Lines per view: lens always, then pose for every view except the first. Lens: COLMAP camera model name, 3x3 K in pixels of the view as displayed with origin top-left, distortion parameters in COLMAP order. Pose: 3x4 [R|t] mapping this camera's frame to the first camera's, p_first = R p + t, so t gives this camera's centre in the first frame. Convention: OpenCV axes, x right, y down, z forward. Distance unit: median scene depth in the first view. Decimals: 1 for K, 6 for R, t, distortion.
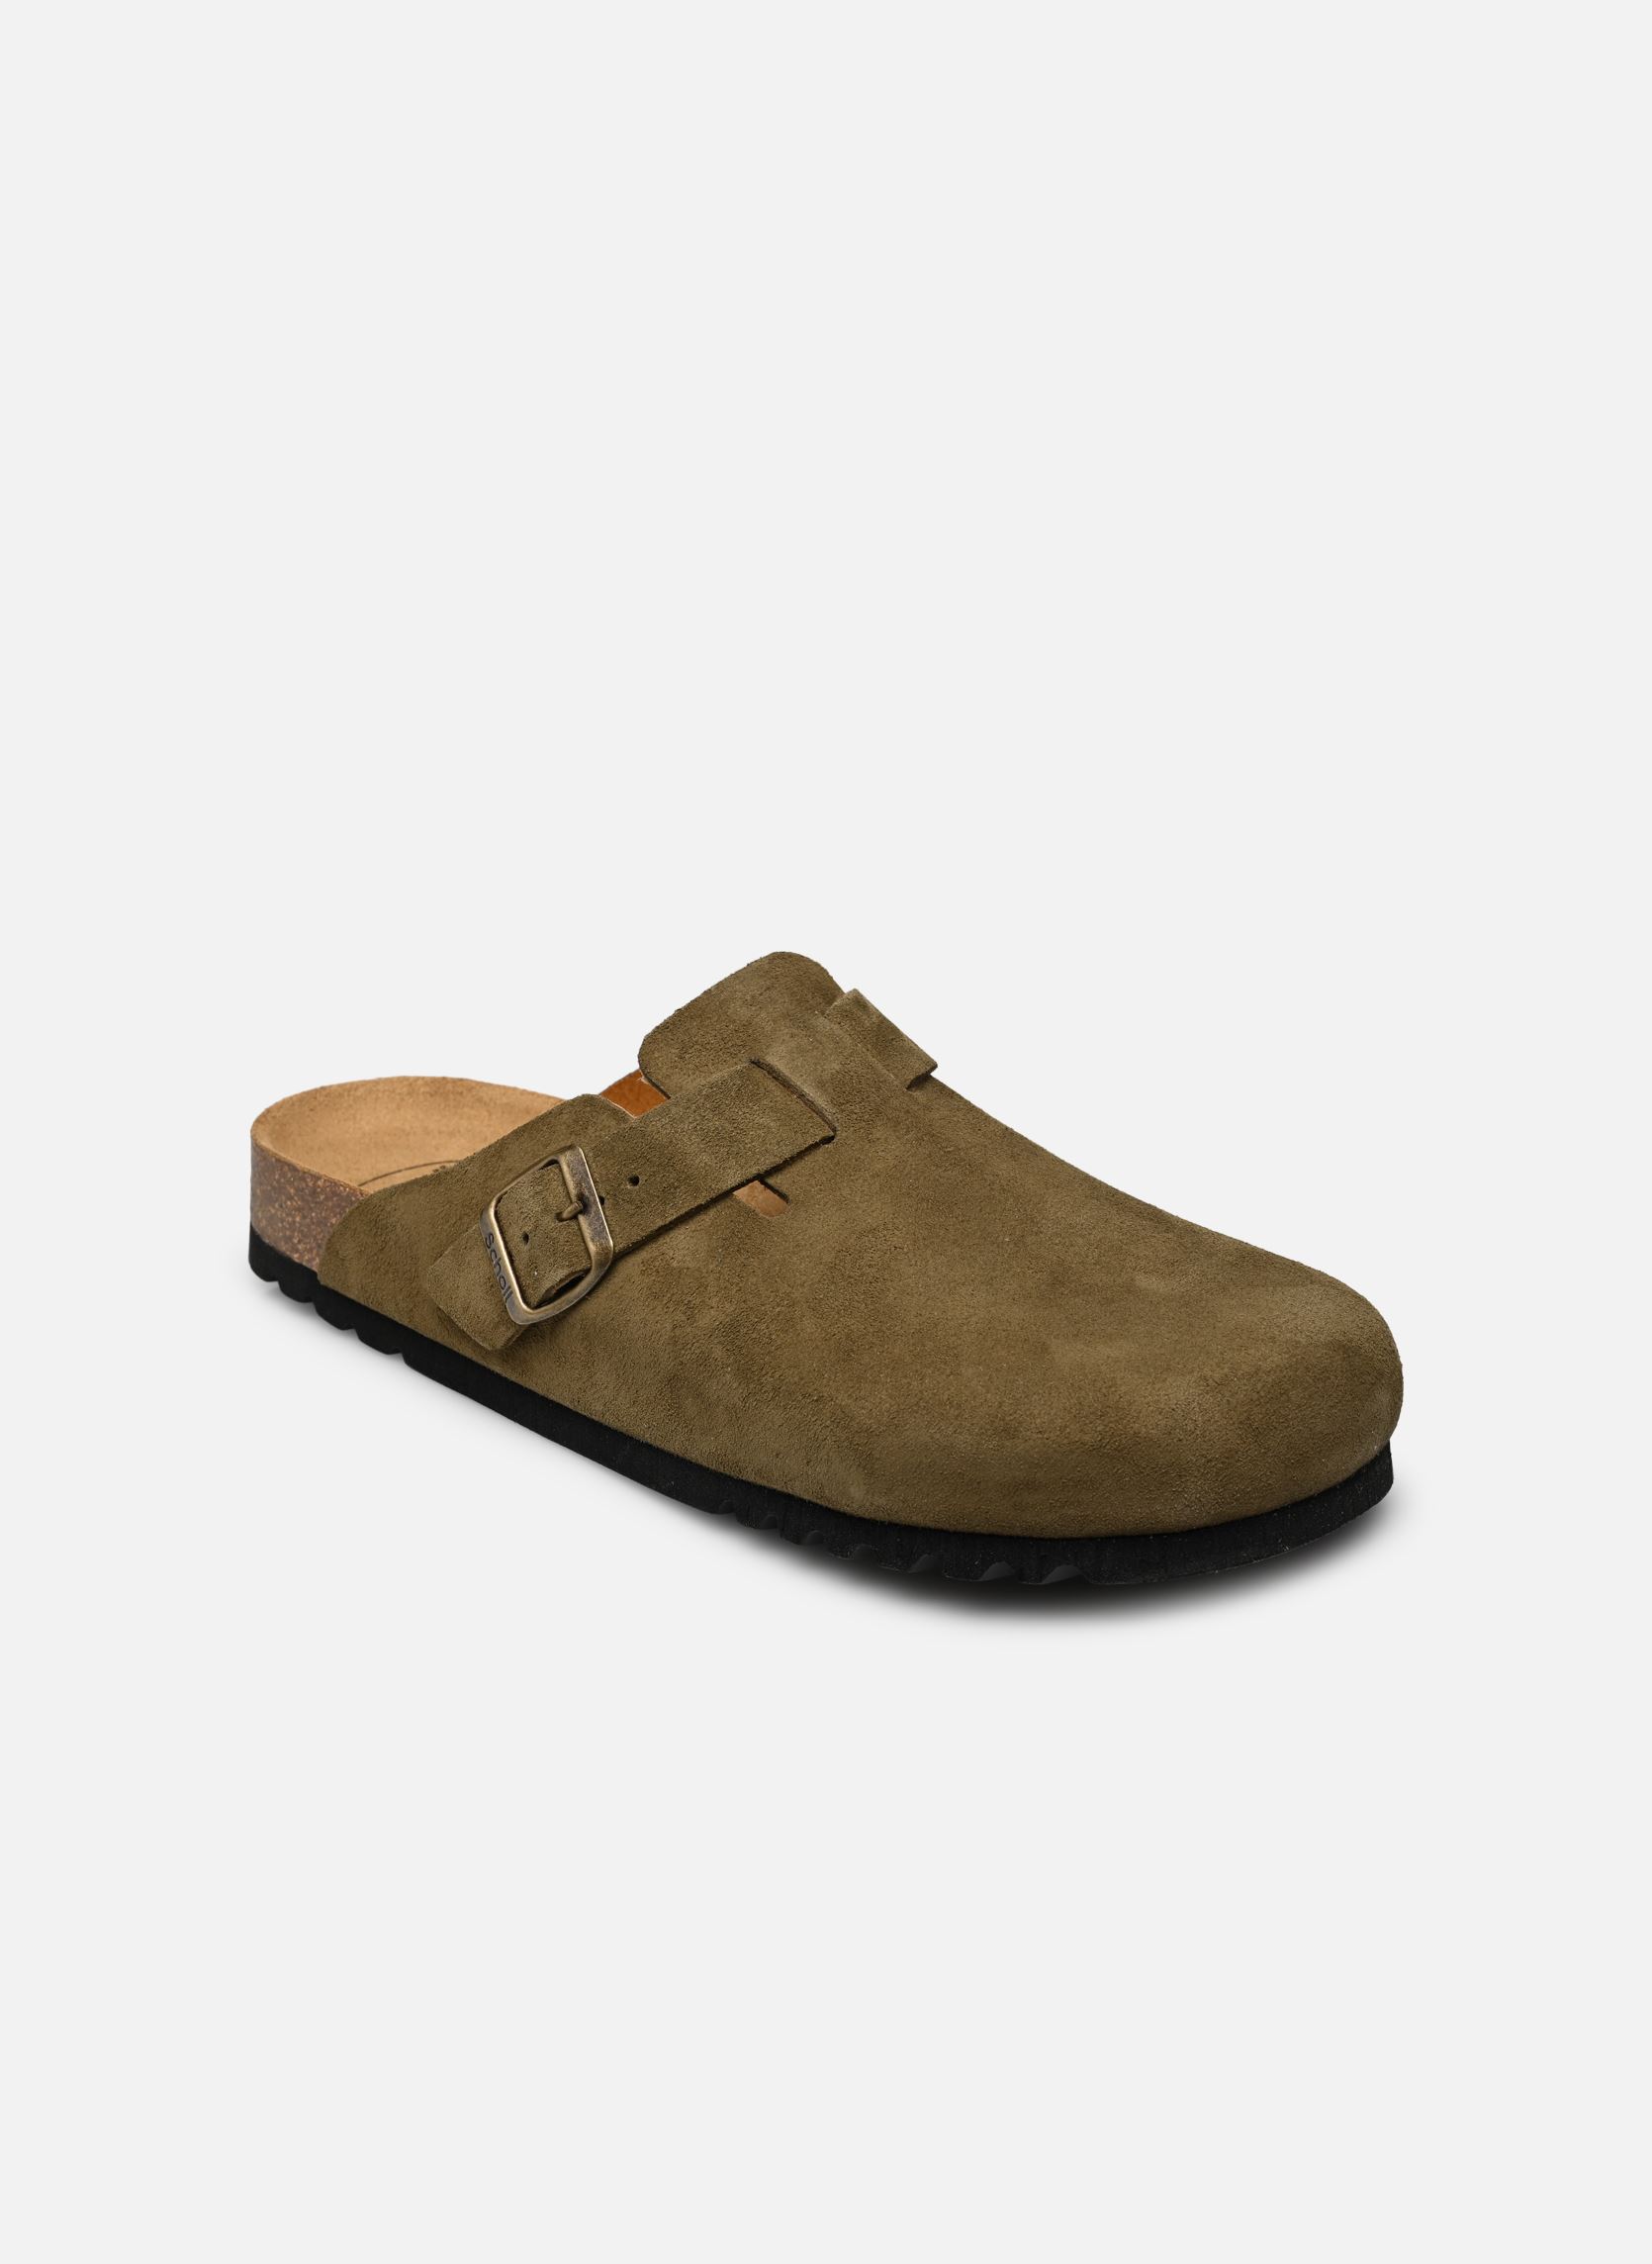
lens RADIAL K [[7264.0, 0, 825.4], [0, 7264.0, 1130.6], [0, 0, 1]] dist [-0.106948, 0.000000]
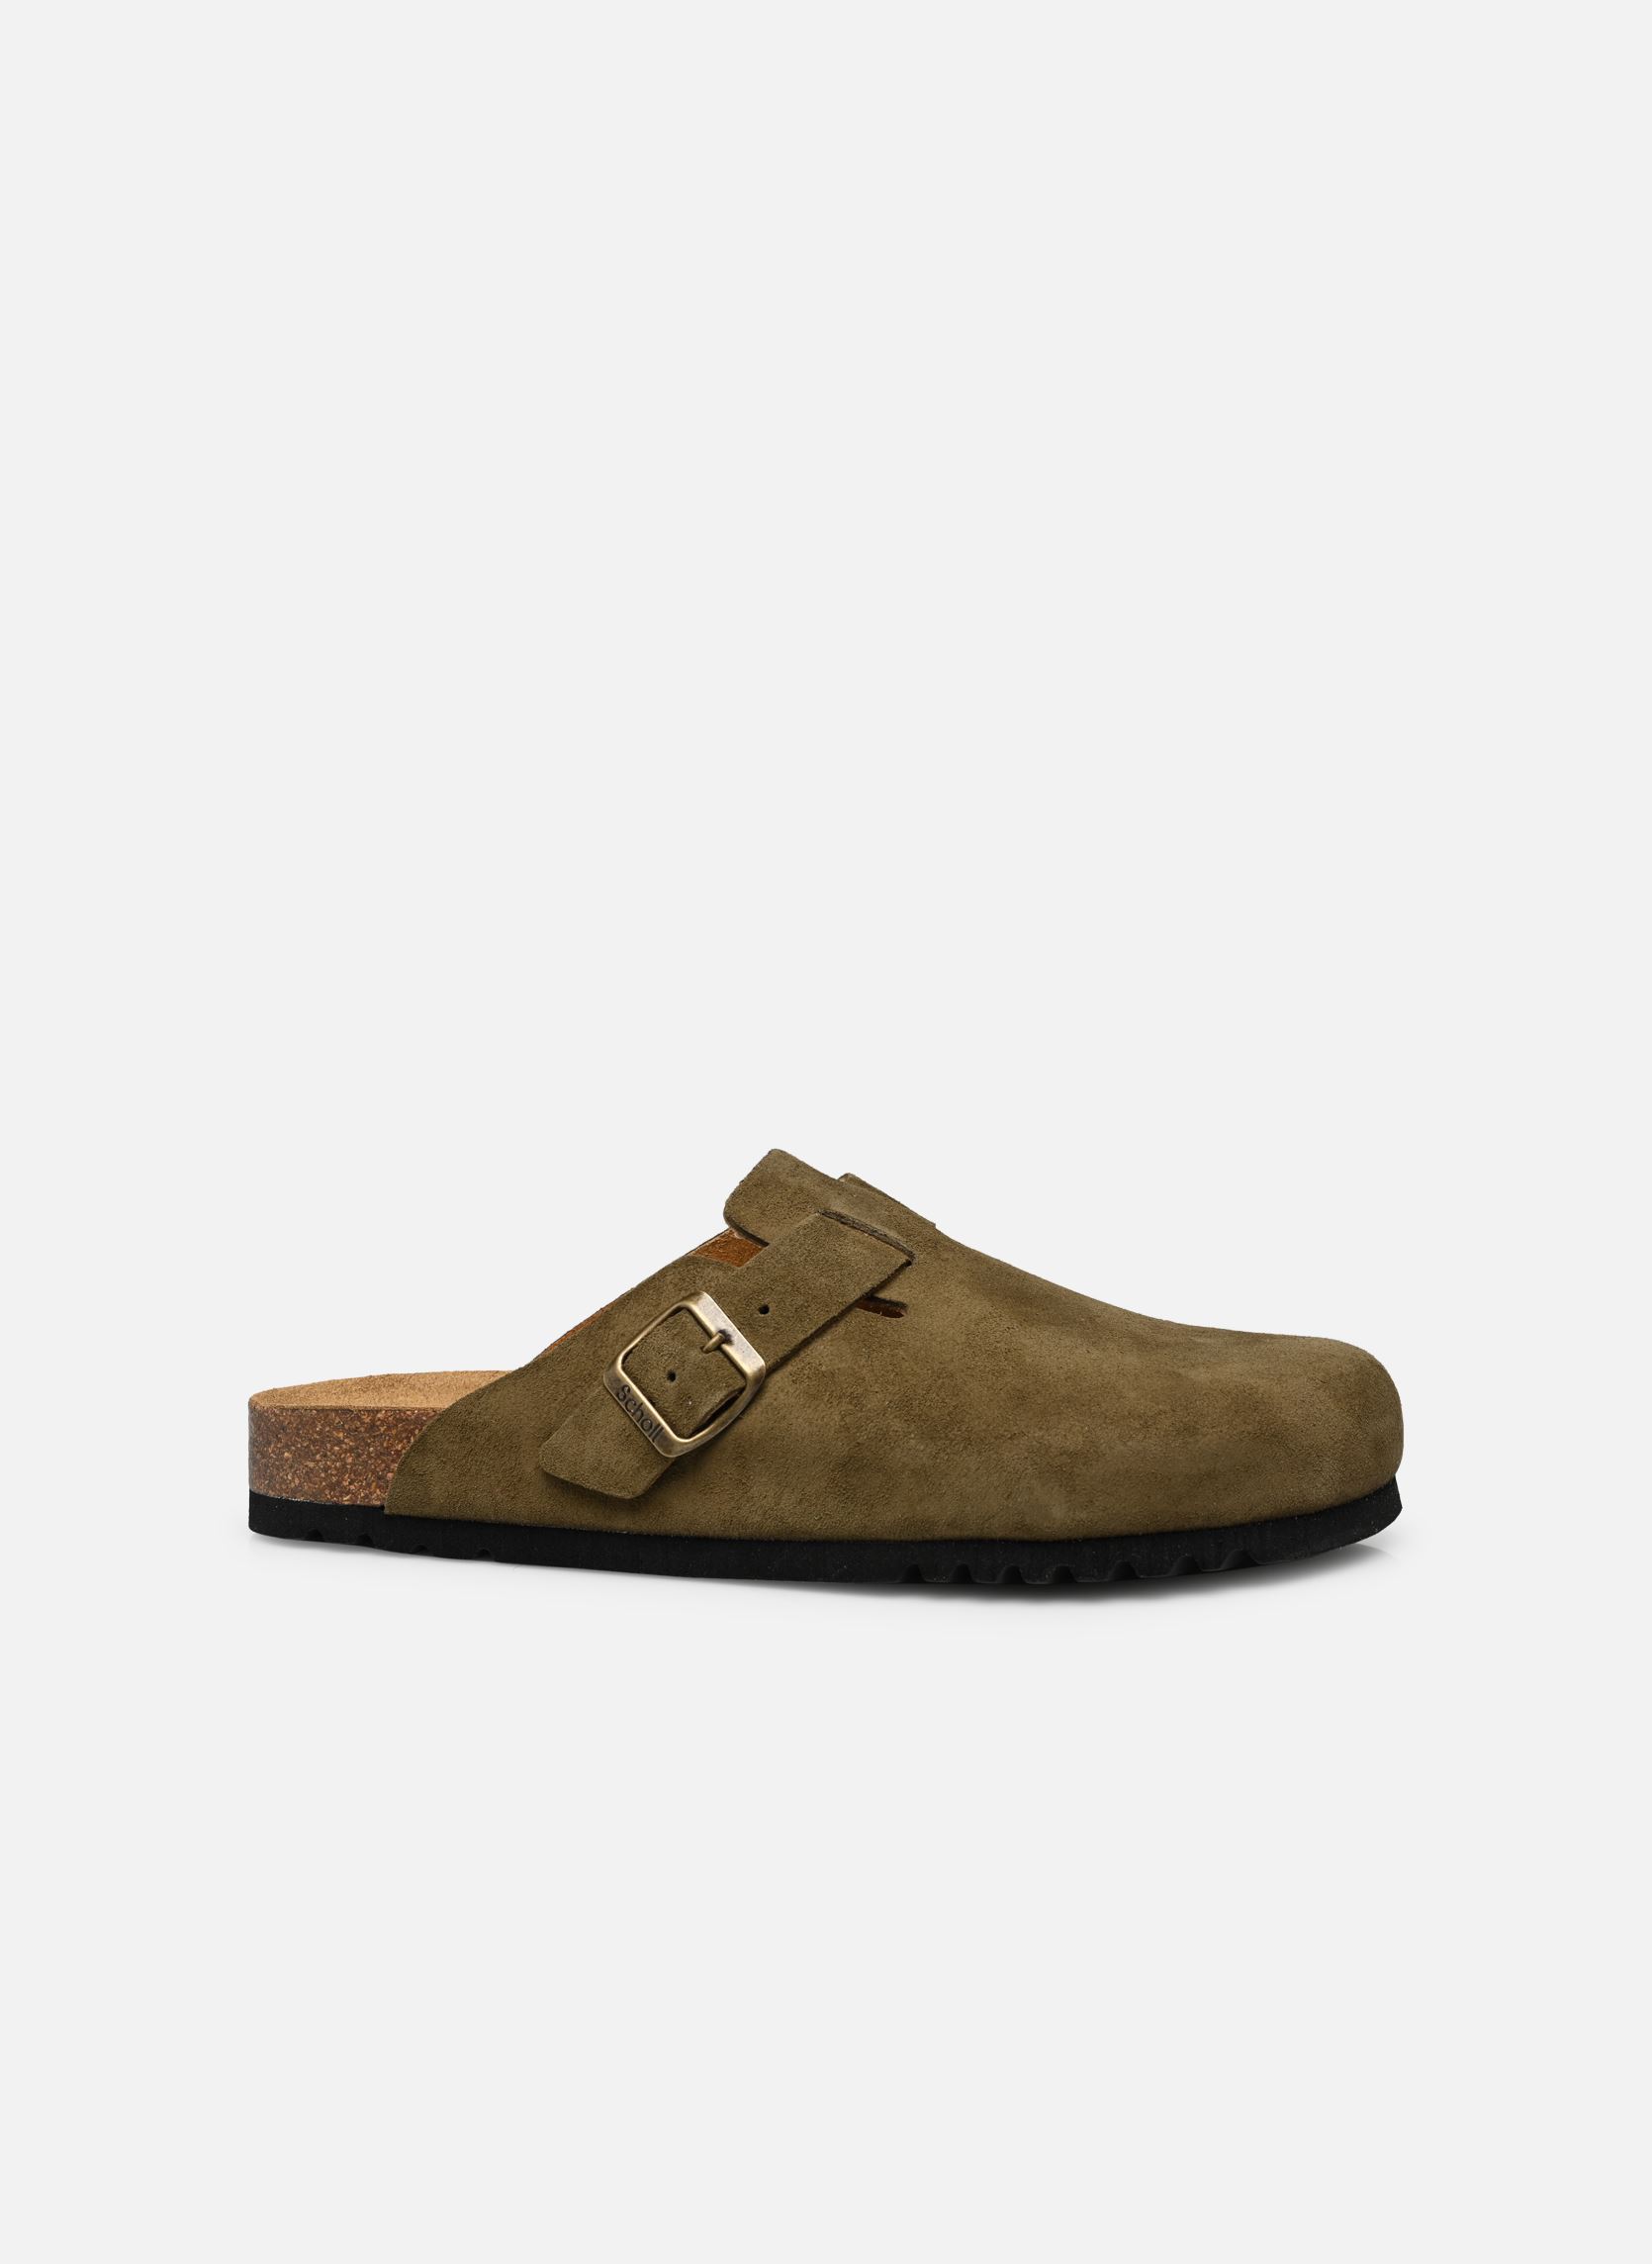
lens RADIAL K [[7264.0, 0, 826.8], [0, 7264.0, 1133.6], [0, 0, 1]] dist [-0.106948, 0.000000]
pose [[0.800744, -0.002484, 0.599001, -0.693182], [0.230774, 0.924079, -0.304667, 0.327095], [-0.552767, 0.382194, 0.740524, 0.150932]]
